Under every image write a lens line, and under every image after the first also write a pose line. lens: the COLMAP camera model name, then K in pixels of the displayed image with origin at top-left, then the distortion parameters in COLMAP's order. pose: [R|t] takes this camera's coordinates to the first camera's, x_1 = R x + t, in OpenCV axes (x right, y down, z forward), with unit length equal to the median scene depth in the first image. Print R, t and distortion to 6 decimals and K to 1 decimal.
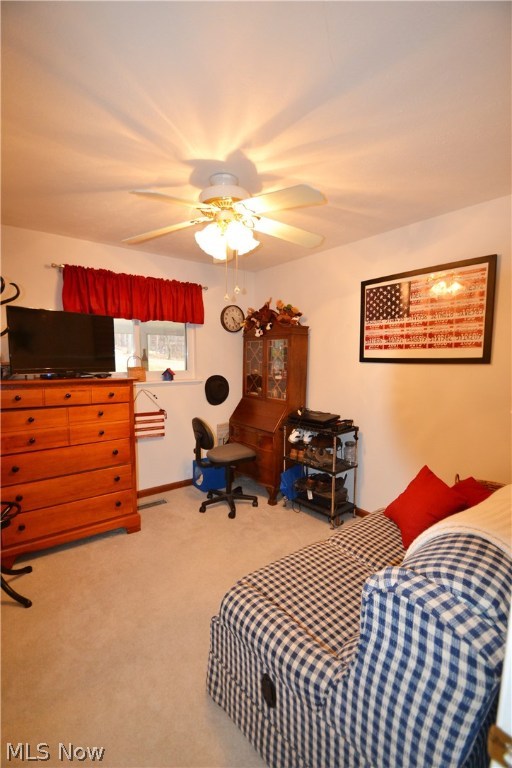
lens RADIAL K [[356.7, 0, 257.3], [0, 356.7, 386.8], [0, 0, 1]] dist [-0.003500, -0.003135]
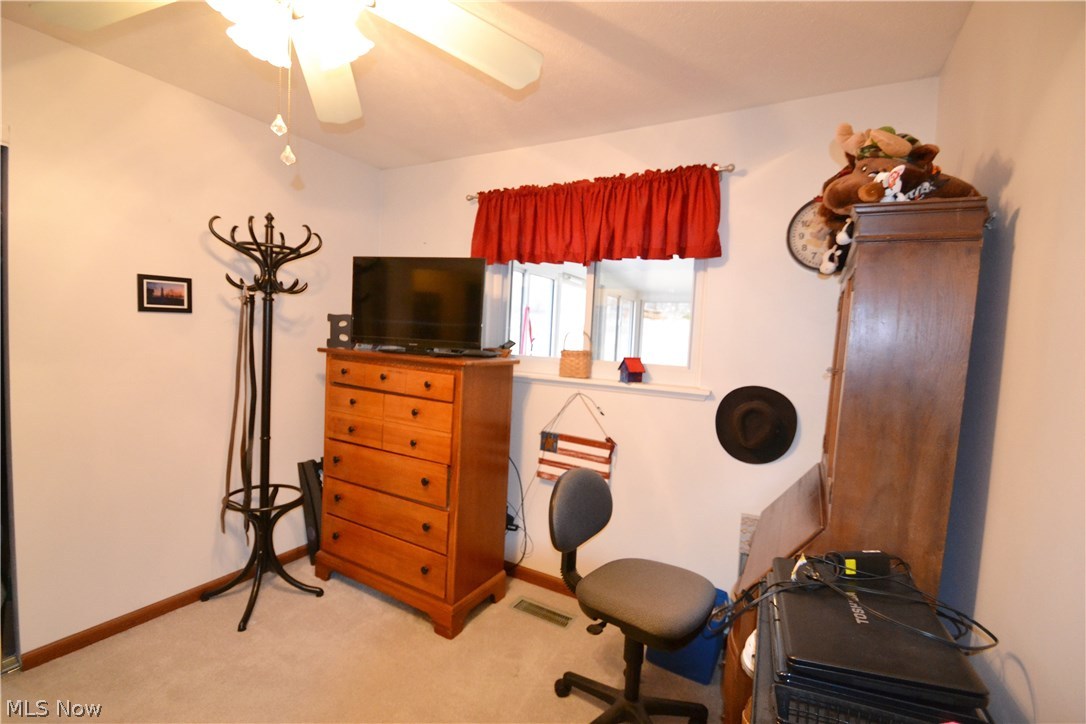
lens RADIAL K [[504.4, 0, 544.0], [0, 504.4, 358.7], [0, 0, 1]] dist [-0.003500, -0.003135]
pose [[0.353179, 0.054094, -0.933991, 0.426673], [-0.128706, 0.991644, 0.008765, -0.050897], [0.926660, 0.117115, 0.357190, 0.804920]]
